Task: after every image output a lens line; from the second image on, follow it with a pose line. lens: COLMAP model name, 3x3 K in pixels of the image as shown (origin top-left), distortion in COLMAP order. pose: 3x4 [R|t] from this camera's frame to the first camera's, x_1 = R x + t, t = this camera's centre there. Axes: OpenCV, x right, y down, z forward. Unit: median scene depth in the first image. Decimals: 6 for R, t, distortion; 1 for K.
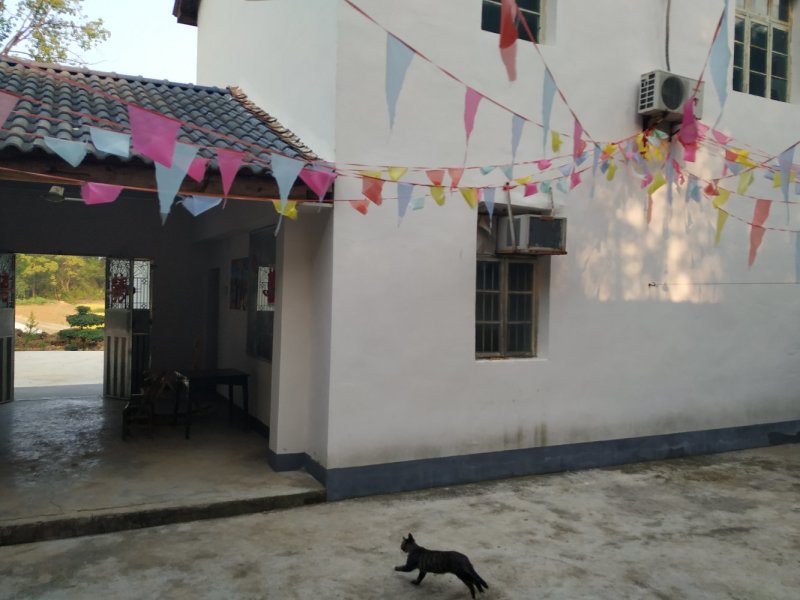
lens RADIAL K [[665.3, 0, 406.5], [0, 665.3, 300.7], [0, 0, 1]] dist [0.086759, -0.131384]
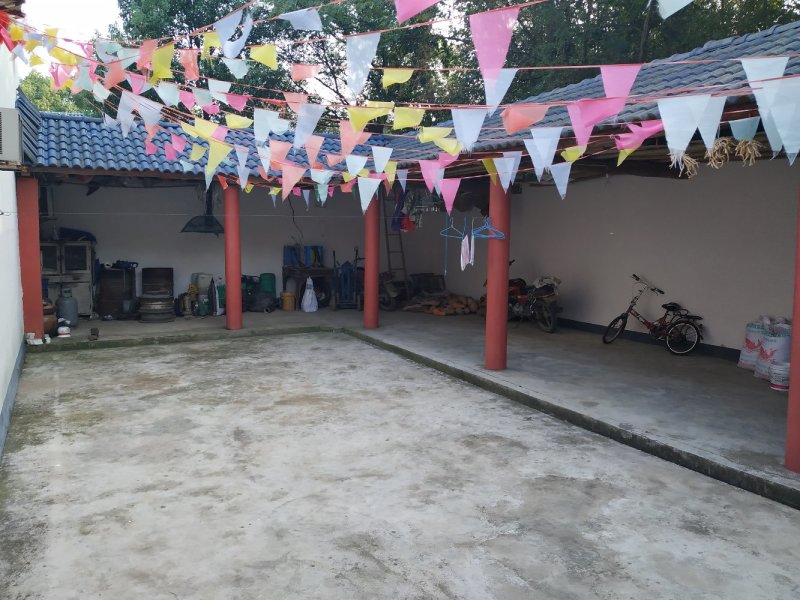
lens RADIAL K [[665.3, 0, 406.5], [0, 665.3, 300.7], [0, 0, 1]] dist [0.086759, -0.131384]
pose [[-0.000939, -0.121322, 0.992613, -0.583557], [0.004290, 0.992604, 0.121325, -0.021404], [-0.999990, 0.004372, -0.000412, 0.672428]]
